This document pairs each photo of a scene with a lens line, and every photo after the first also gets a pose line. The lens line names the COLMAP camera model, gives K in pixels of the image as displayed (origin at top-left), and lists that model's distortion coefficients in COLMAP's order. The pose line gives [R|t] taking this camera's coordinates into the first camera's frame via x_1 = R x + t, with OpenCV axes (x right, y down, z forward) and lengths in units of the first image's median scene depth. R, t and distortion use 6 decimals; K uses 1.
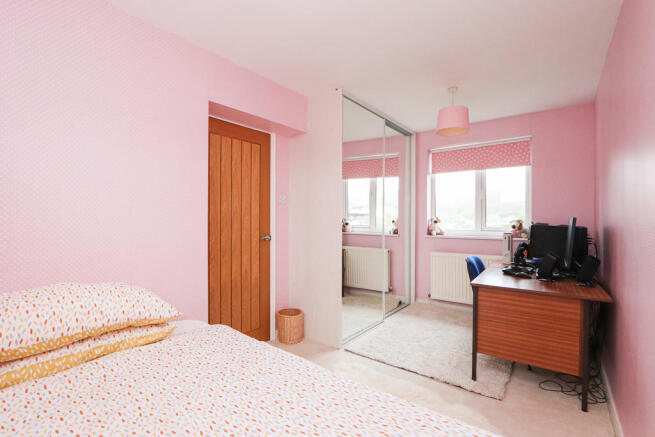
lens RADIAL K [[303.5, 0, 326.9], [0, 303.5, 217.8], [0, 0, 1]] dist [-0.017421, 0.003021]
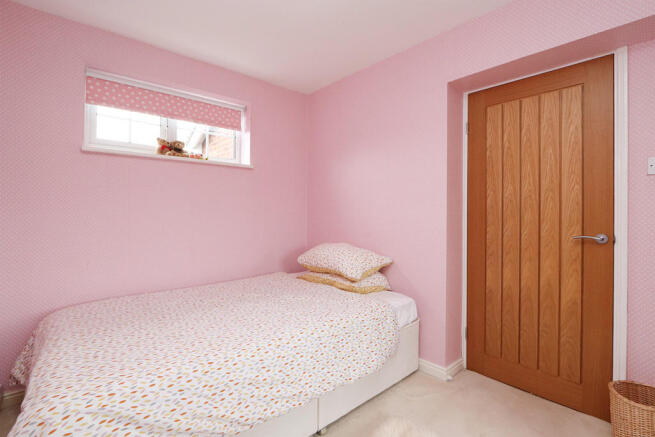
lens RADIAL K [[303.5, 0, 326.7], [0, 303.5, 216.2], [0, 0, 1]] dist [-0.017421, 0.003021]
pose [[-0.175691, 0.010525, -0.984389, 0.494923], [0.000234, 0.999943, 0.010649, 0.017774], [0.984445, 0.001640, -0.175684, 0.640997]]
